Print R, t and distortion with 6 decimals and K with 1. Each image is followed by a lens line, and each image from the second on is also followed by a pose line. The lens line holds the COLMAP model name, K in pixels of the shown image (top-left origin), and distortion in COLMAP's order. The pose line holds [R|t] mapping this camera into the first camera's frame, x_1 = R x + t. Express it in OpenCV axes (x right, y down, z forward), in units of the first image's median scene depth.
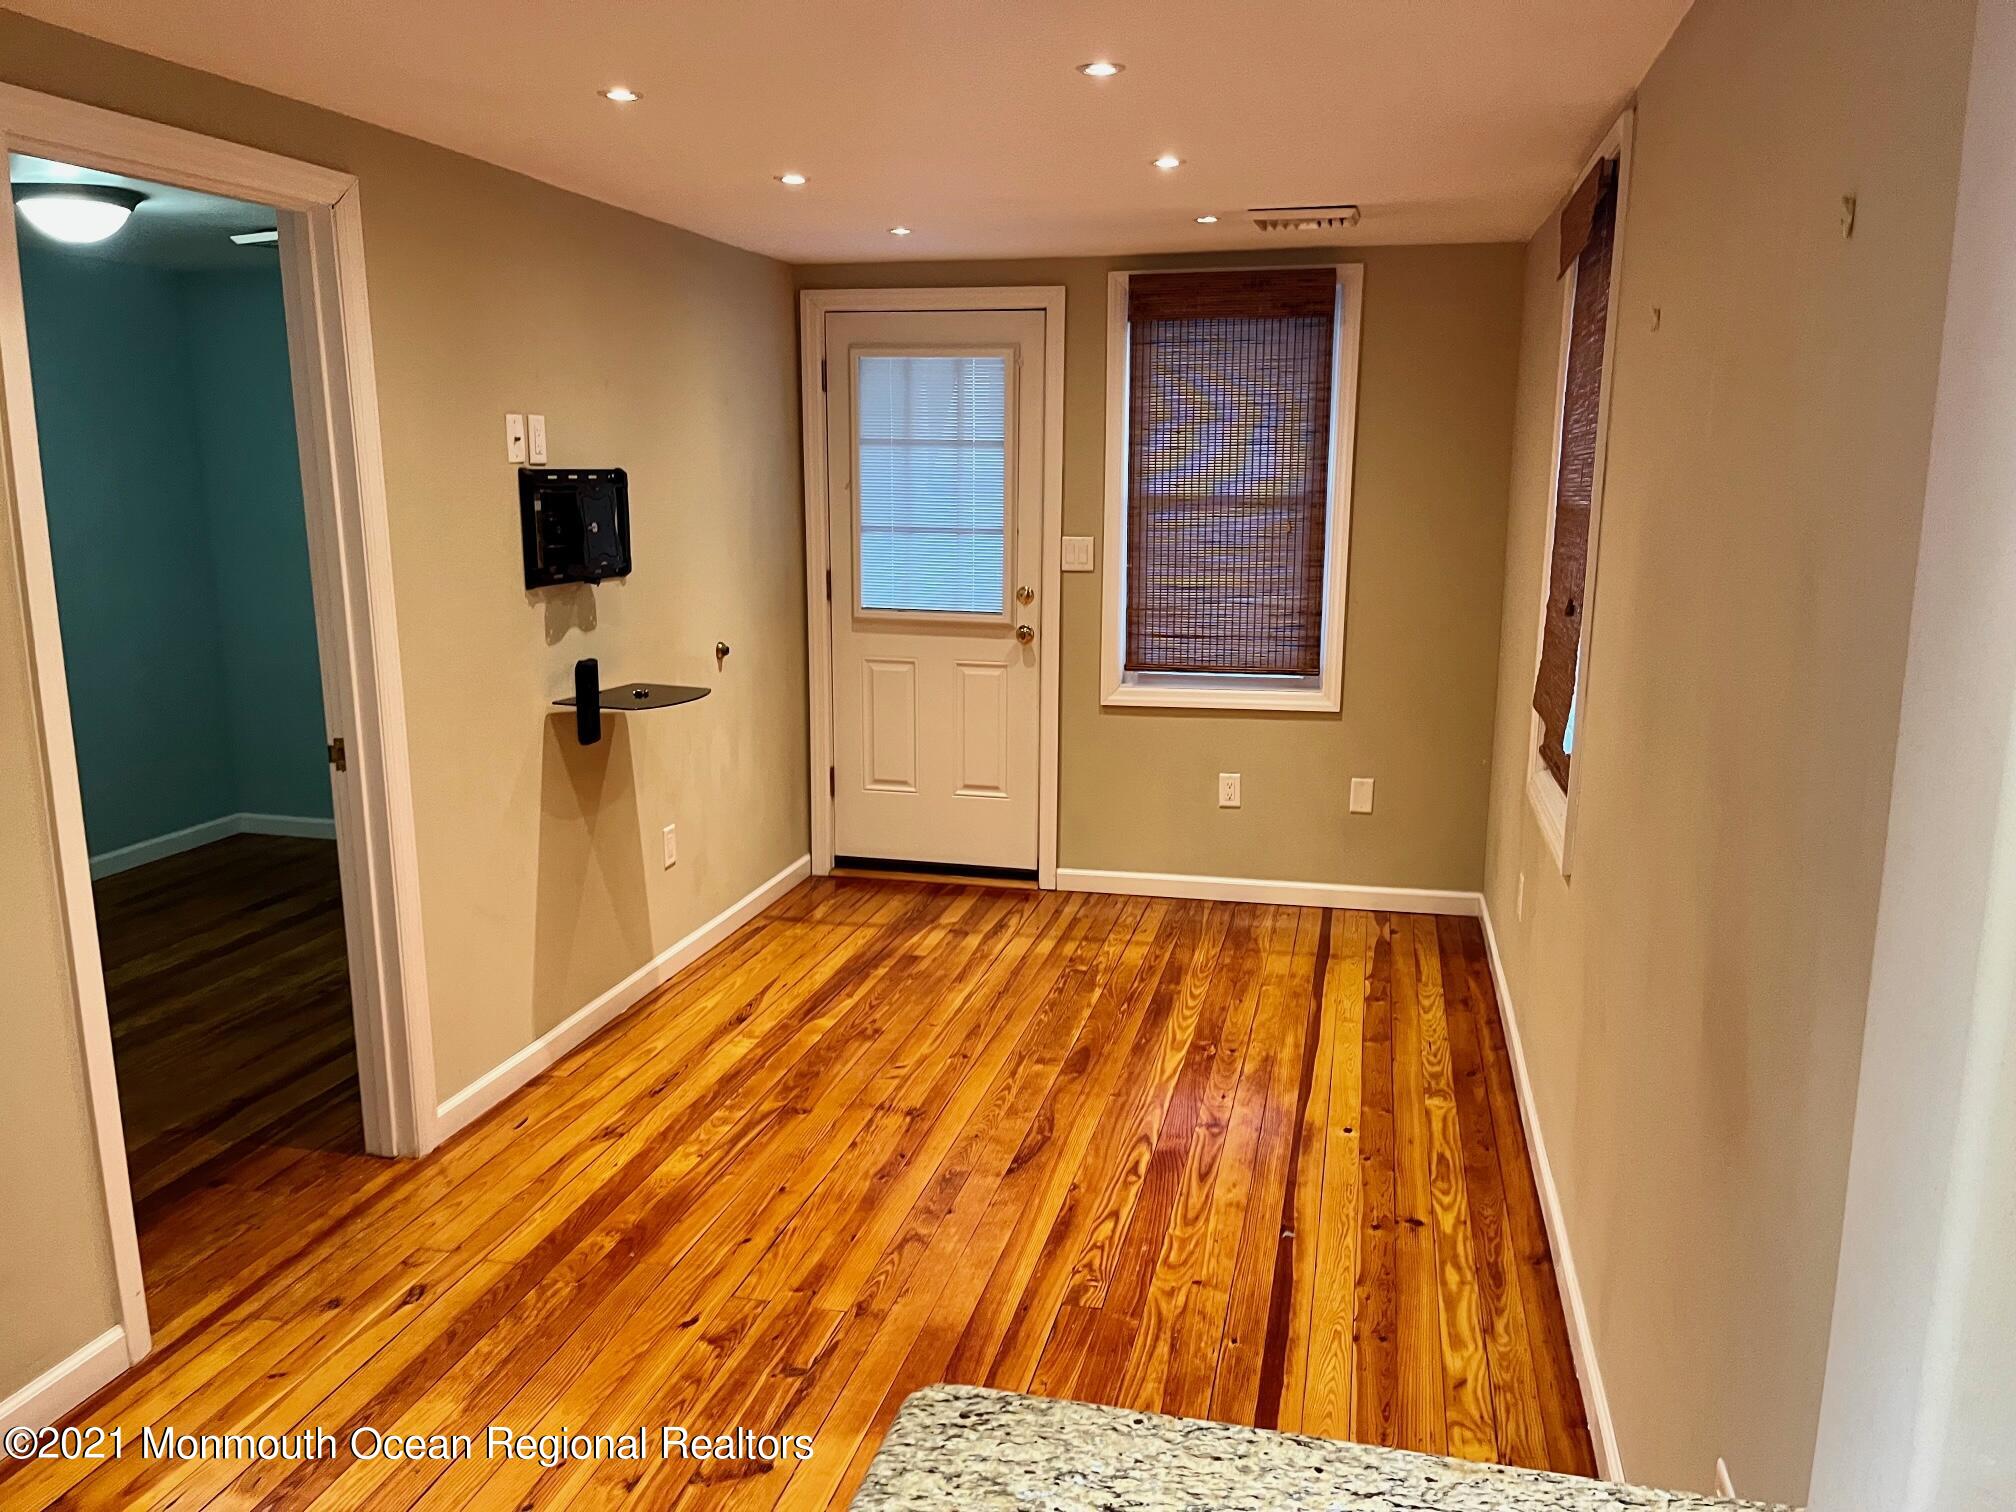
lens RADIAL K [[1527.9, 0, 1022.2], [0, 1527.9, 775.7], [0, 0, 1]] dist [0.052012, -0.010657]
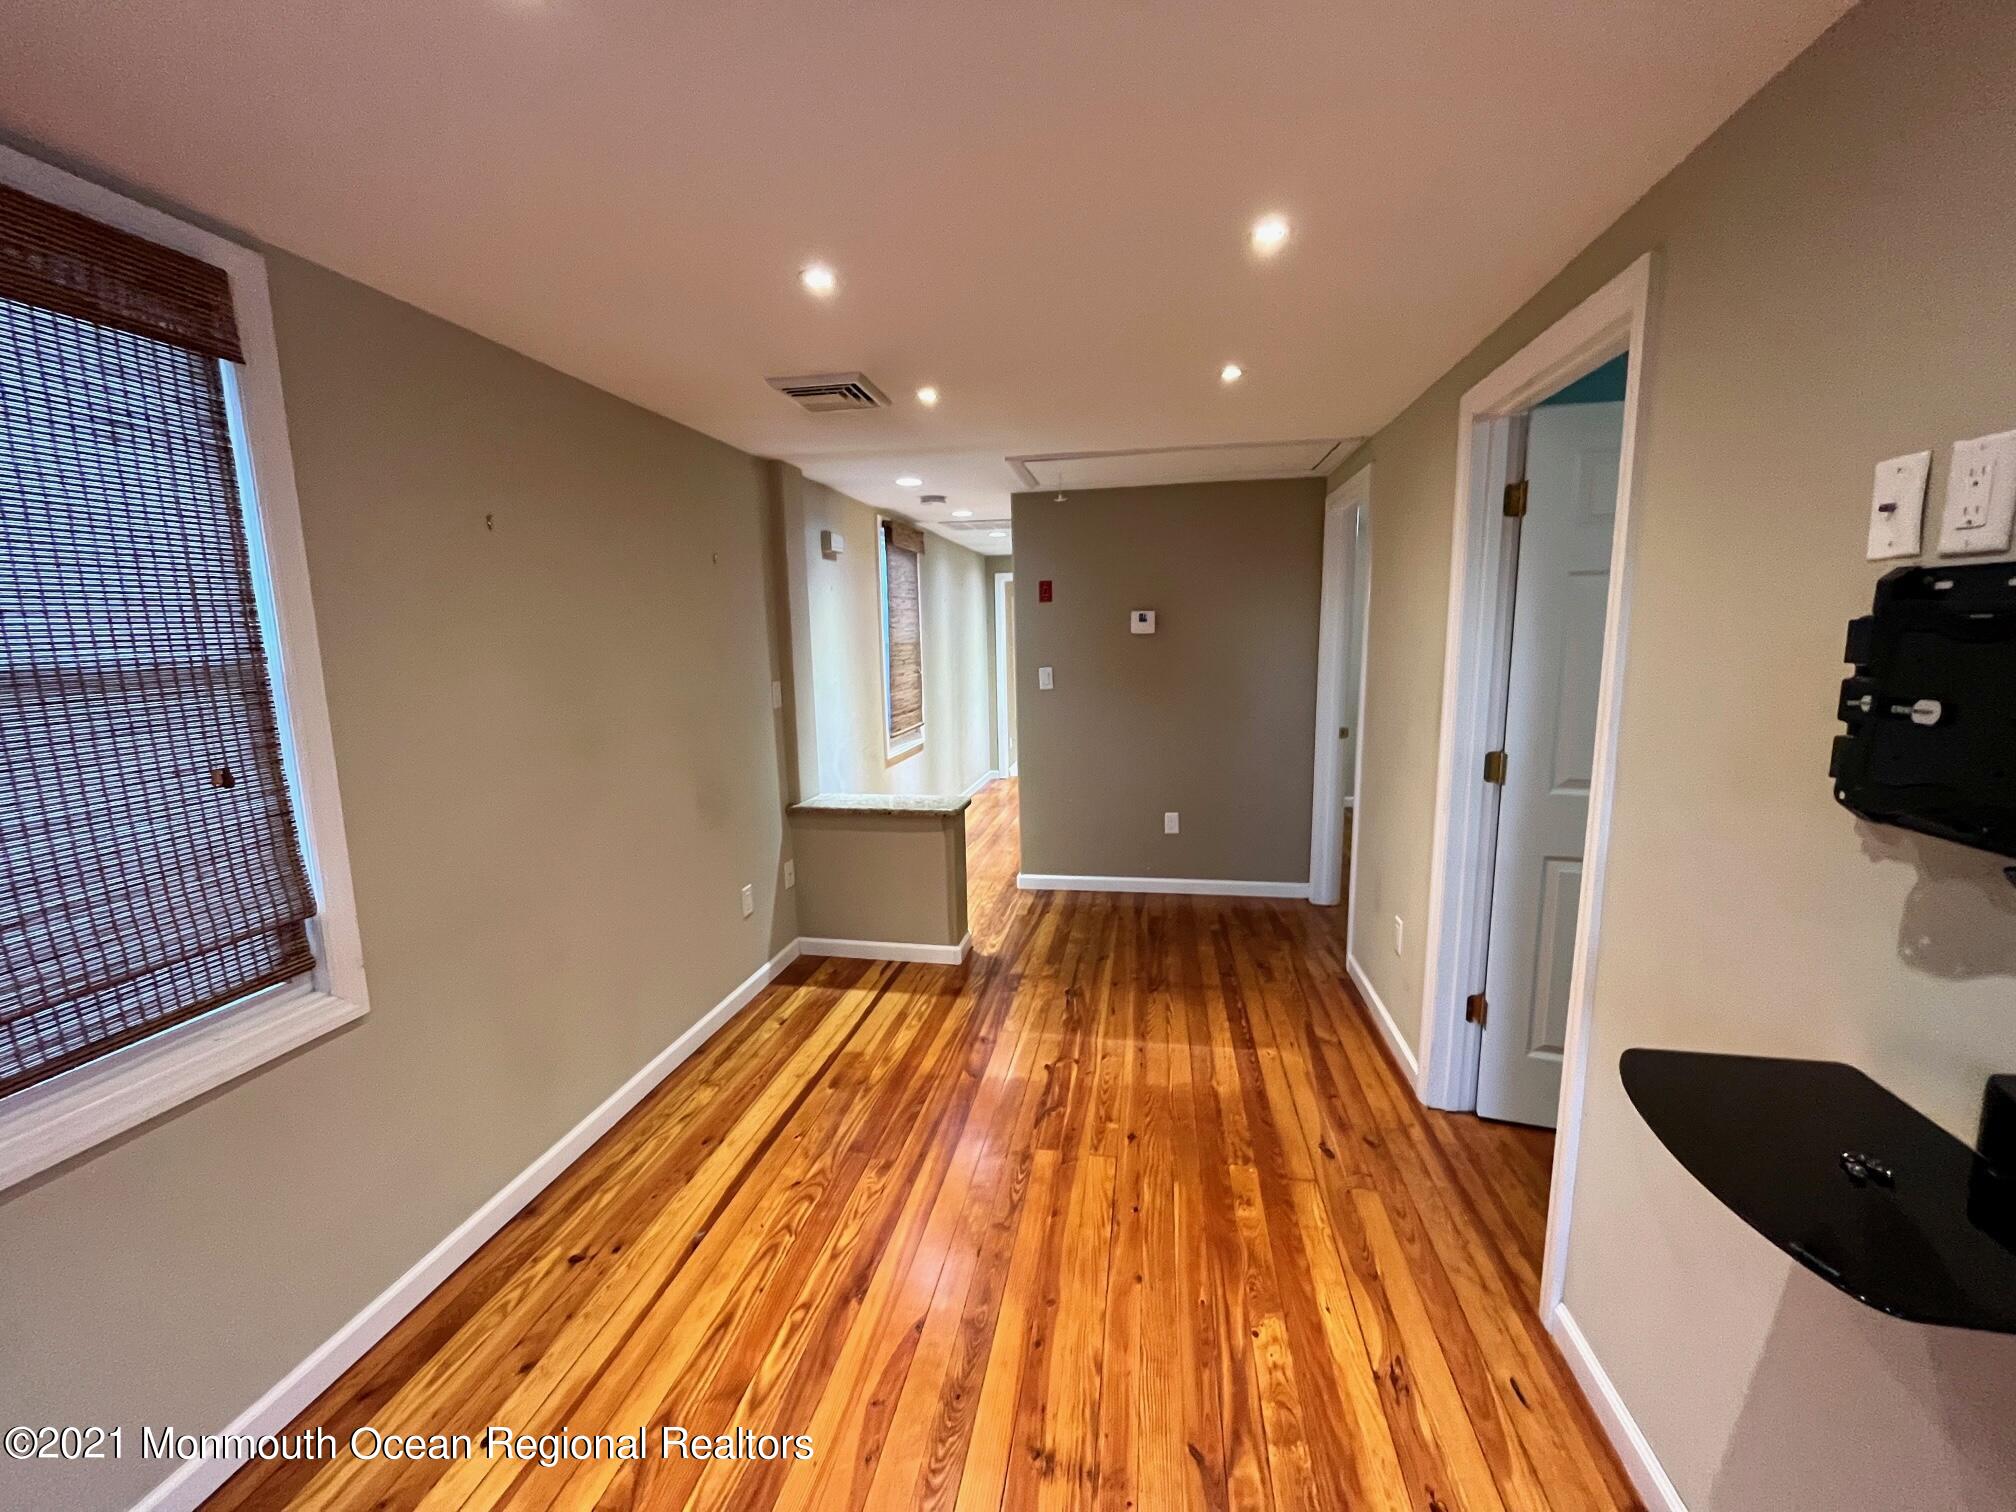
lens RADIAL K [[809.7, 0, 1002.1], [0, 809.7, 753.8], [0, 0, 1]] dist [0.001952, -0.000675]
pose [[-0.998884, 0.021899, -0.041859, -0.035577], [0.006205, 0.939206, 0.343297, -0.202590], [0.046832, 0.342654, -0.938294, 1.075024]]
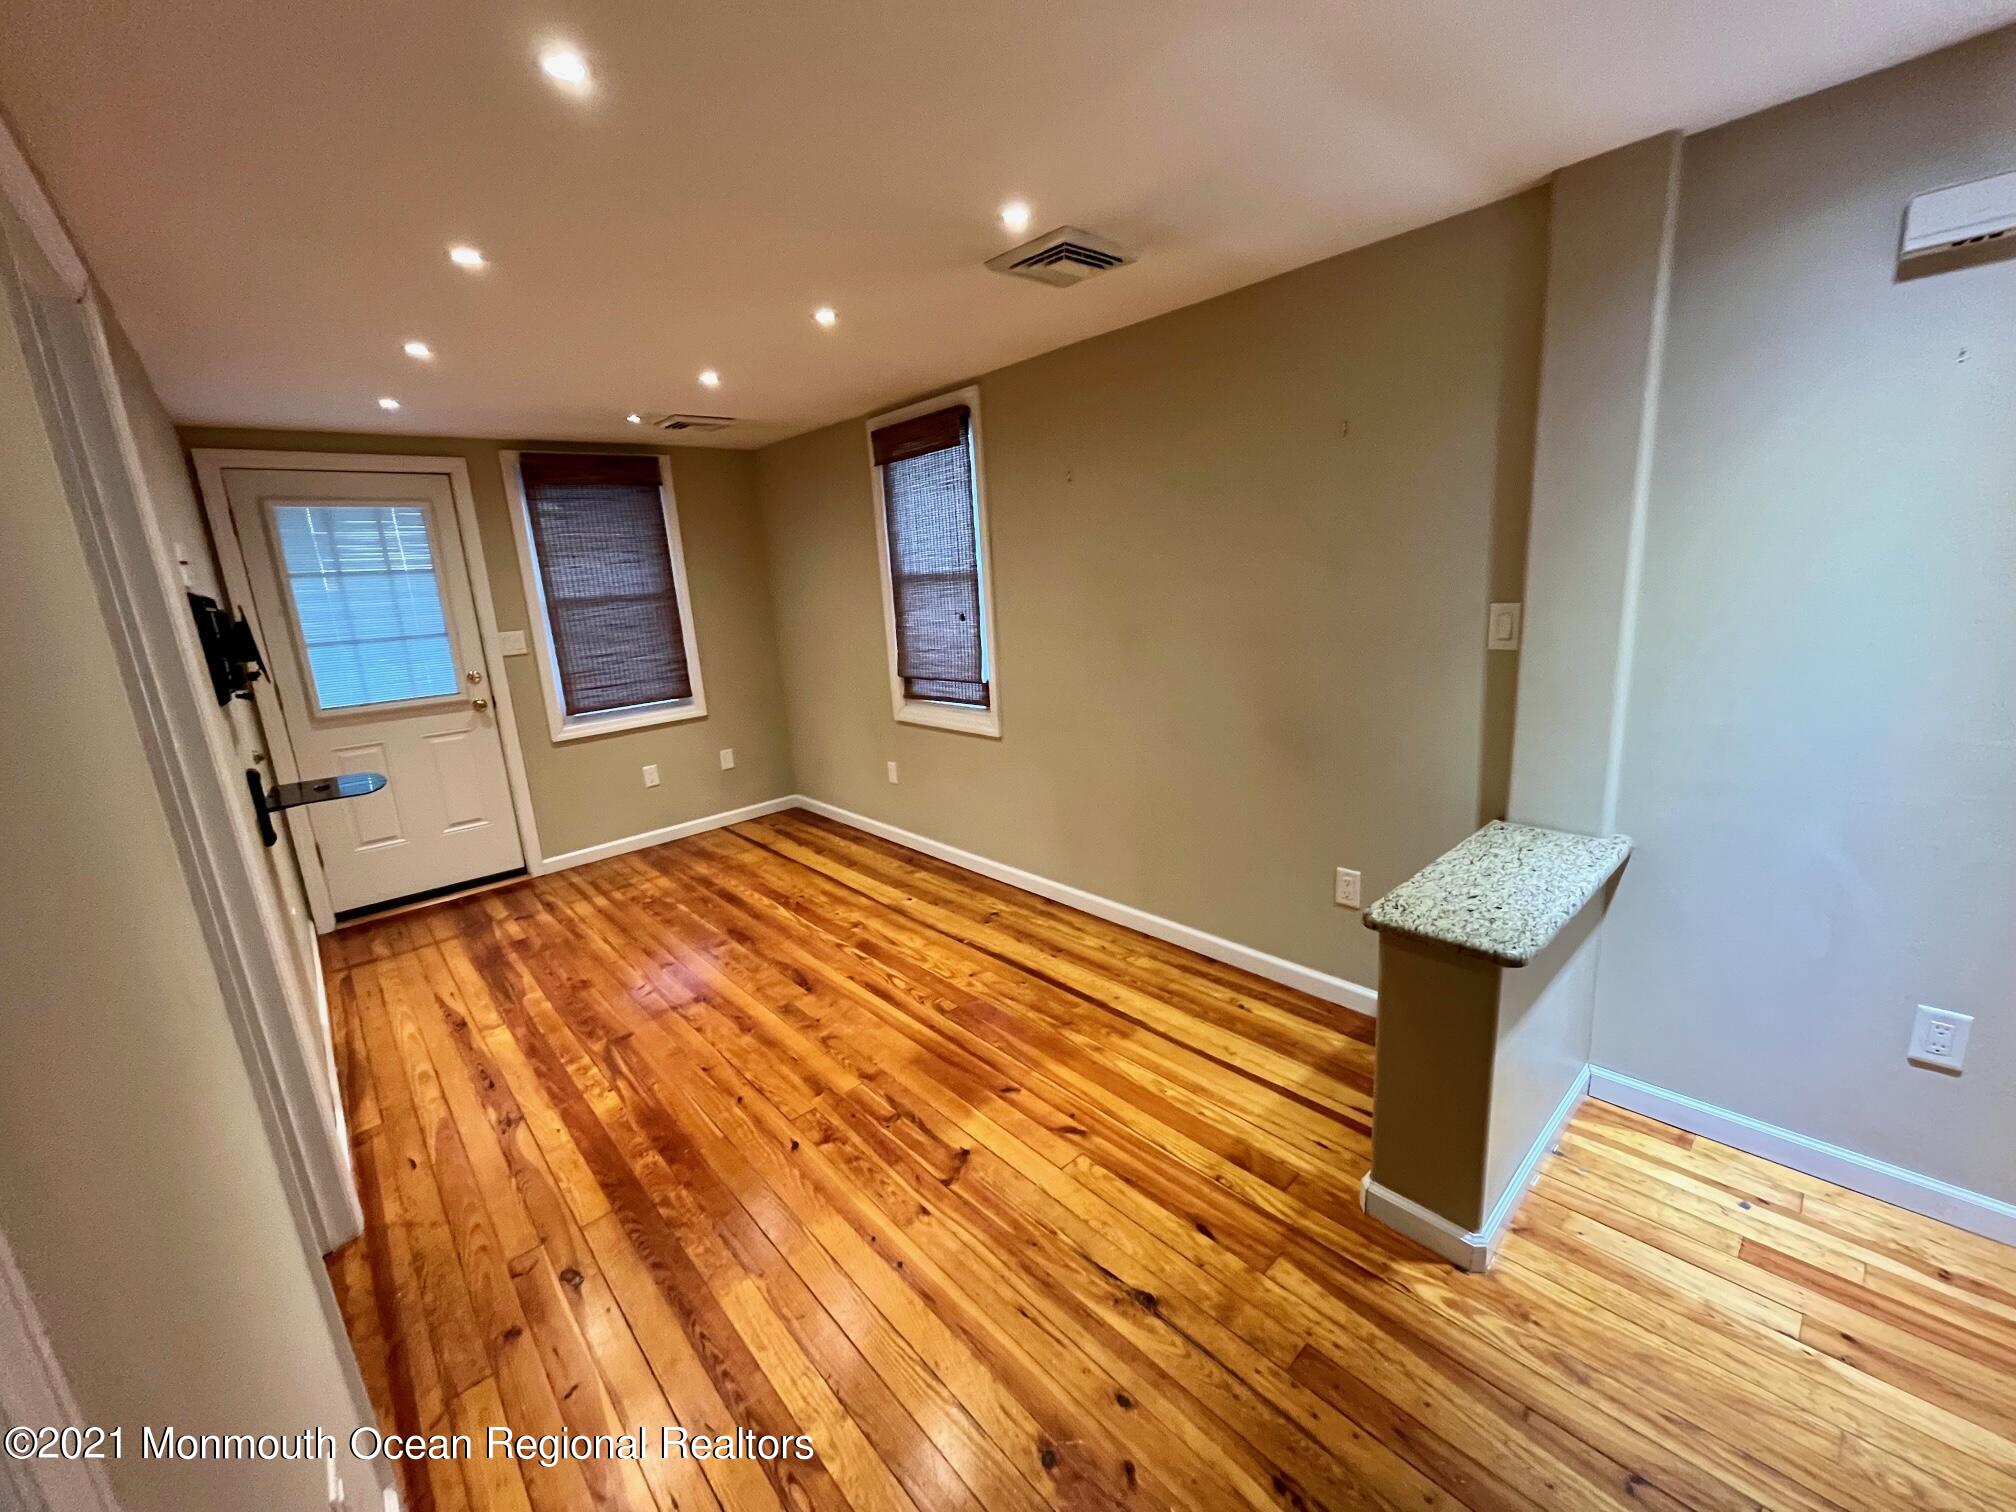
lens RADIAL K [[809.7, 0, 1012.2], [0, 809.7, 752.5], [0, 0, 1]] dist [0.001952, -0.000675]
pose [[0.568119, -0.223127, 0.792121, -0.404375], [0.230244, 0.967198, 0.107310, -0.023749], [-0.790082, 0.121416, 0.600857, 0.220007]]
